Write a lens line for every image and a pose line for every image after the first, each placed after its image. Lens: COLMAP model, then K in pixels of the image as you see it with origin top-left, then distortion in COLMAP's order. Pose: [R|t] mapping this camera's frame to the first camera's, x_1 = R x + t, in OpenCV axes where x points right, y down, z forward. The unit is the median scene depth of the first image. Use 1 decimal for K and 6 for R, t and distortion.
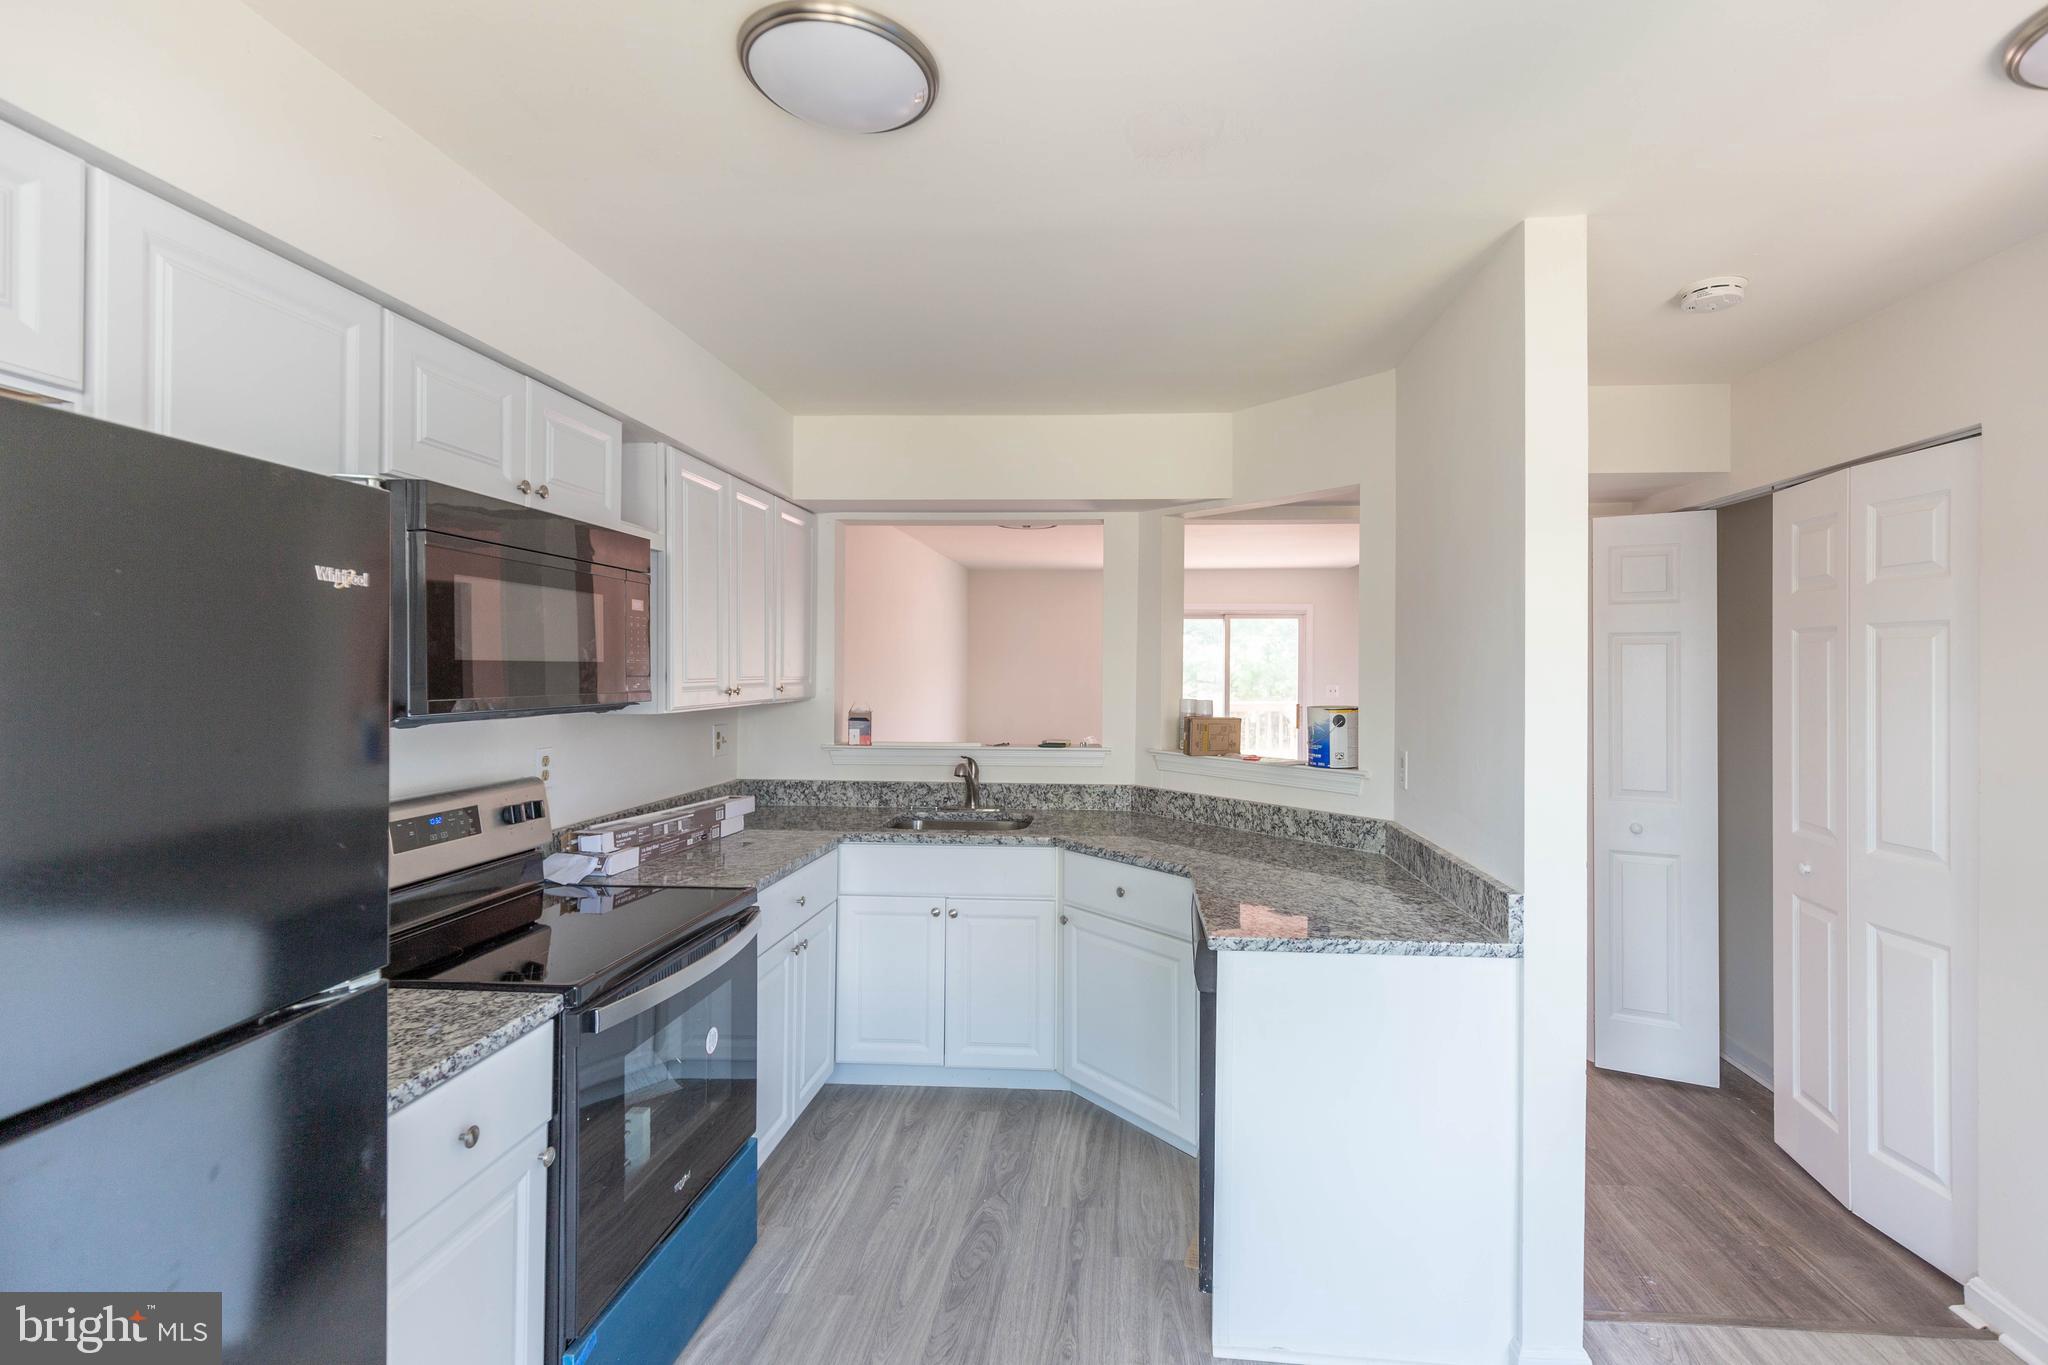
lens RADIAL K [[937.5, 0, 1078.1], [0, 937.5, 668.8], [0, 0, 1]] dist [0.013628, -0.003631]
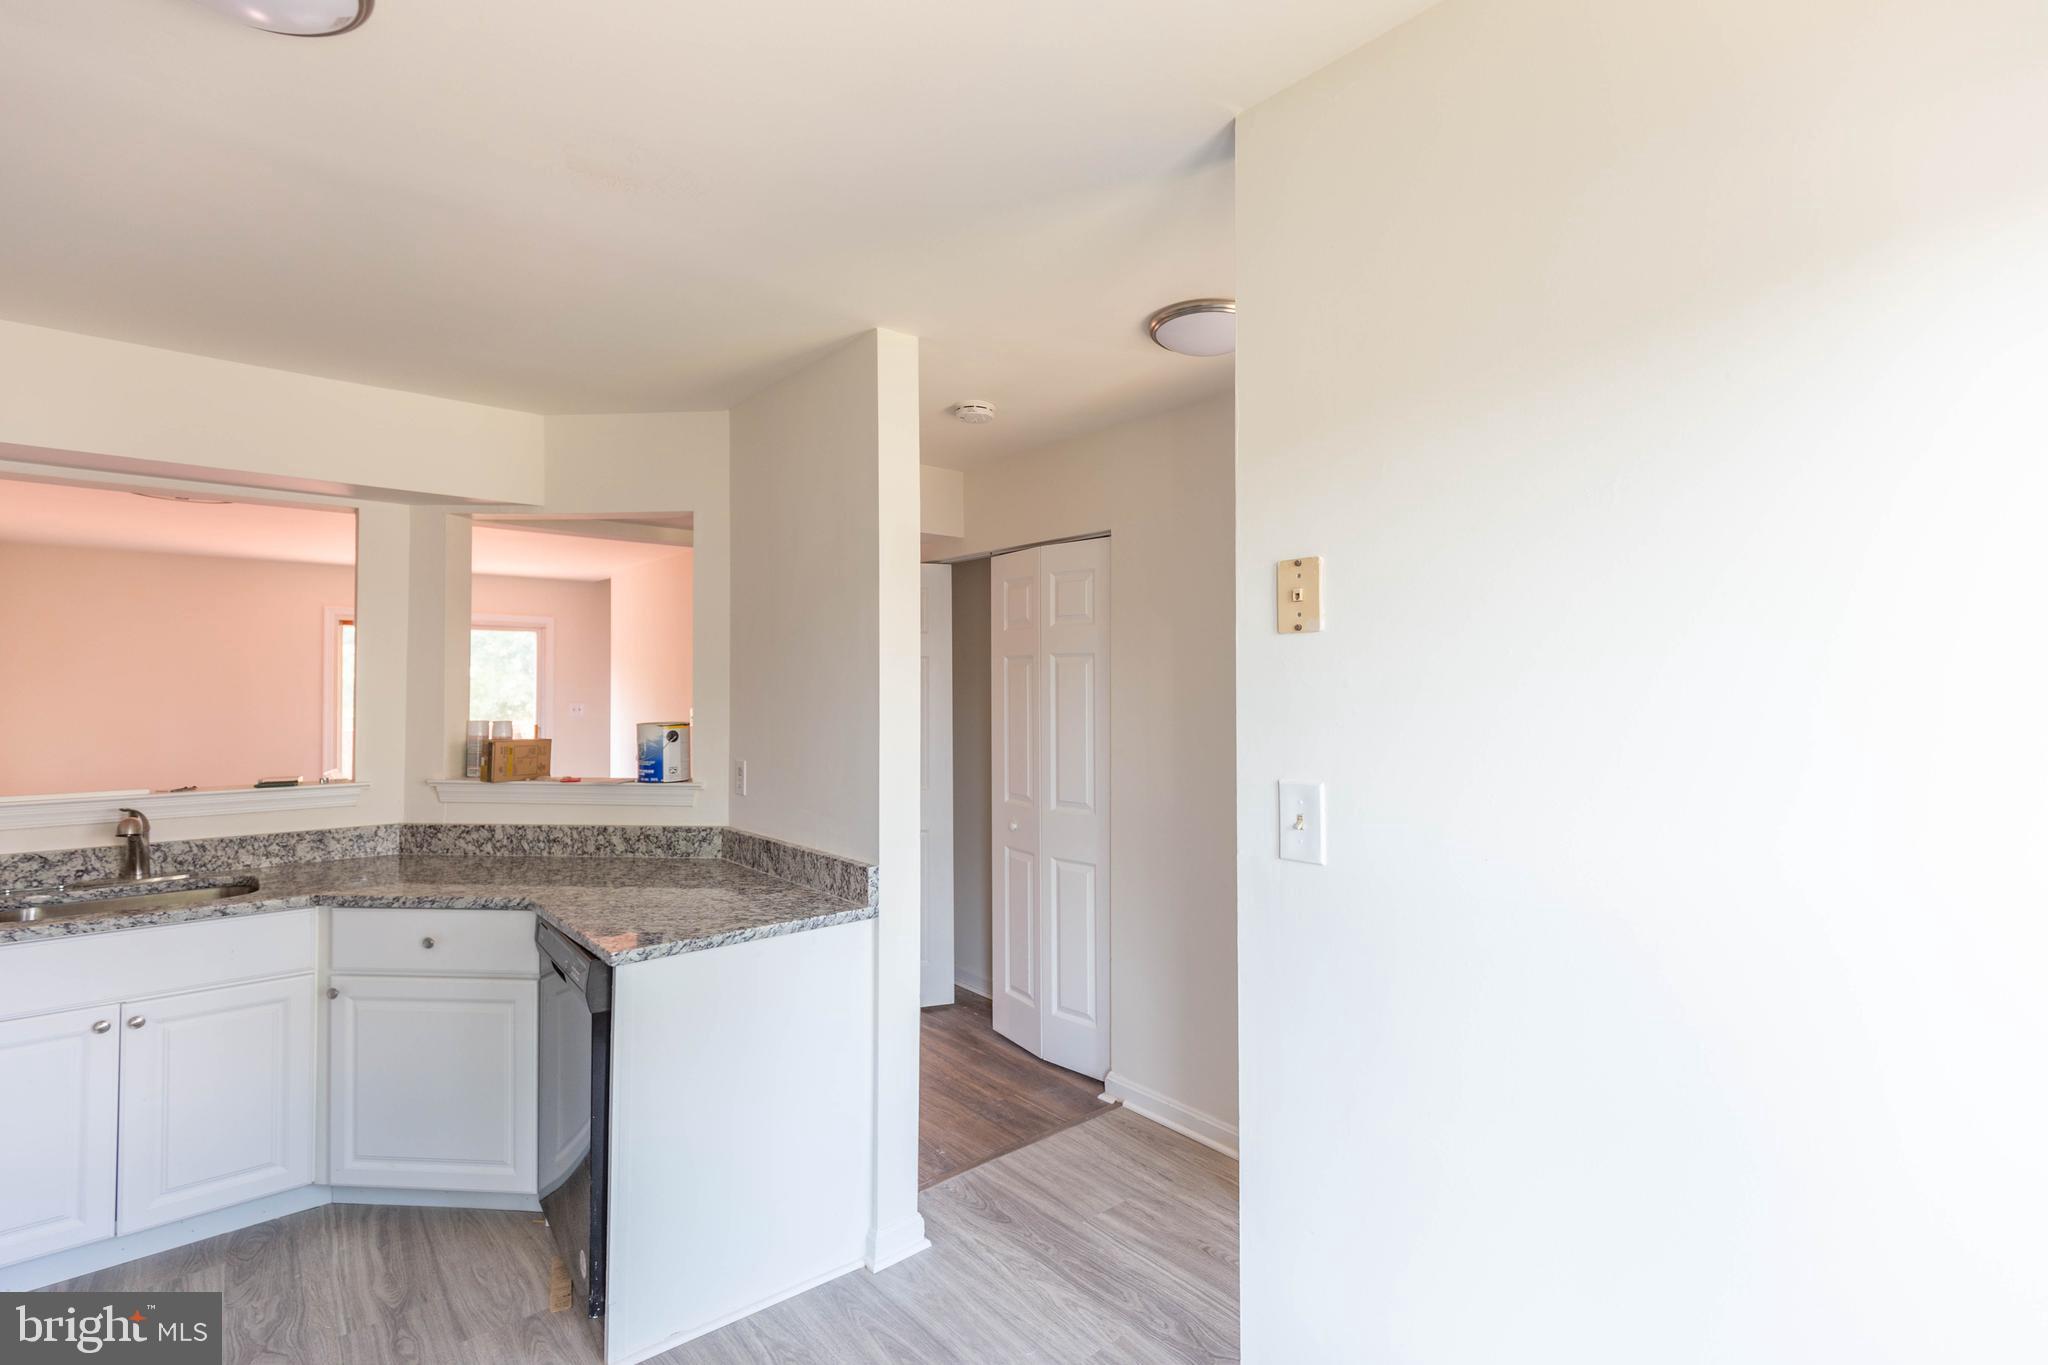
lens RADIAL K [[937.5, 0, 1047.7], [0, 937.5, 677.5], [0, 0, 1]] dist [0.013628, -0.003631]
pose [[0.714060, 0.002108, 0.700081, -0.163275], [0.003905, 0.999968, -0.006995, -0.000686], [-0.700074, 0.007729, 0.714029, -0.033017]]
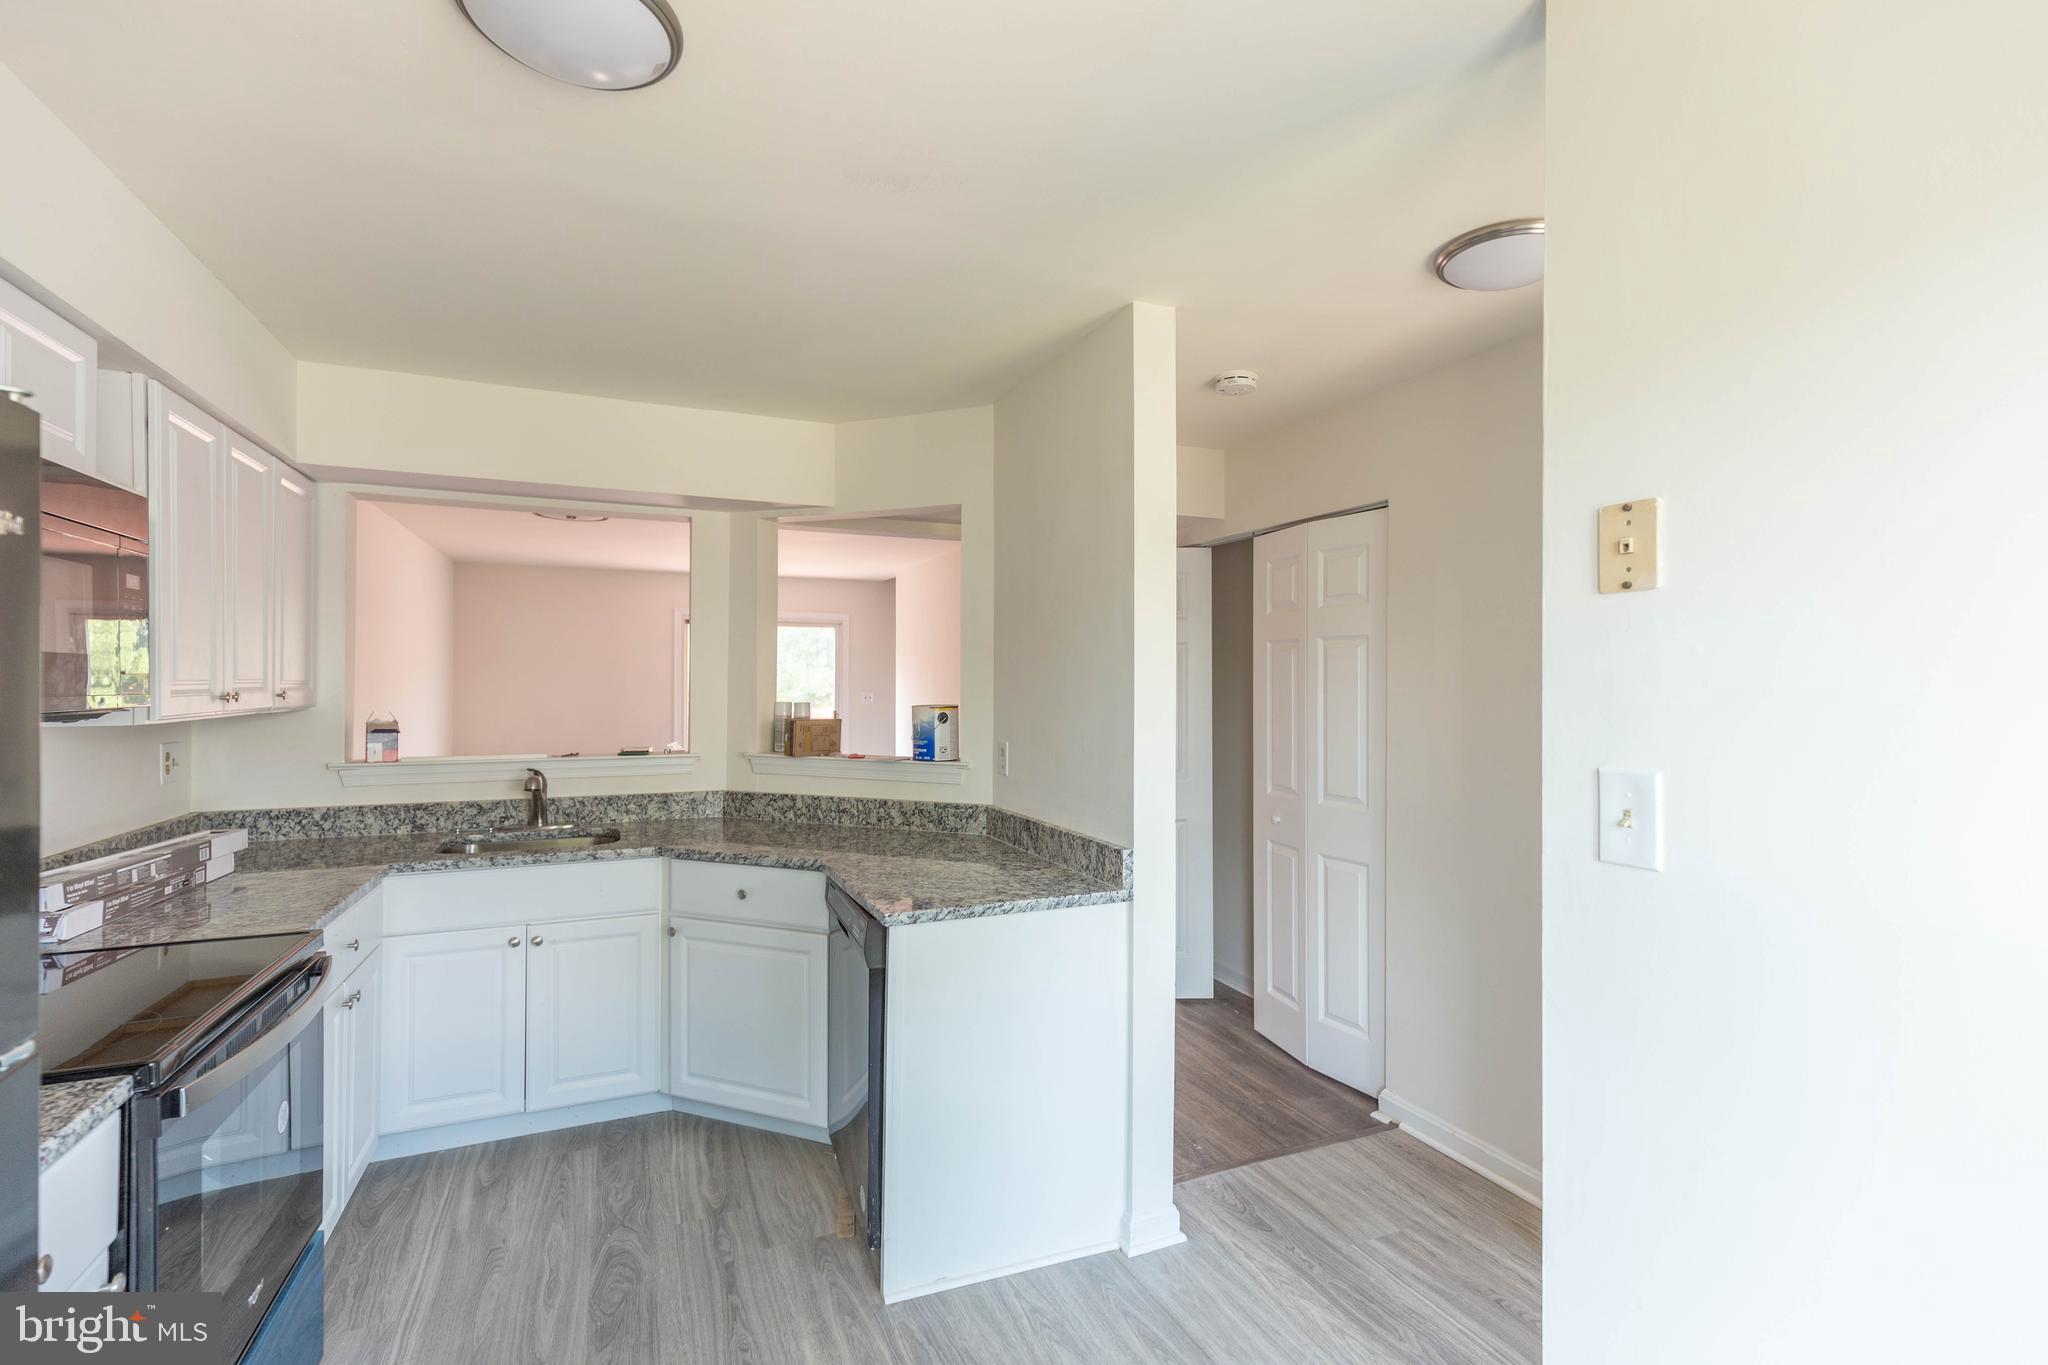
lens RADIAL K [[937.5, 0, 1025.9], [0, 937.5, 684.8], [0, 0, 1]] dist [0.013628, -0.003631]
pose [[0.889564, -0.003557, 0.456797, -0.145179], [0.001148, 0.999984, 0.005552, 0.011607], [-0.456809, -0.004415, 0.889554, -0.019371]]
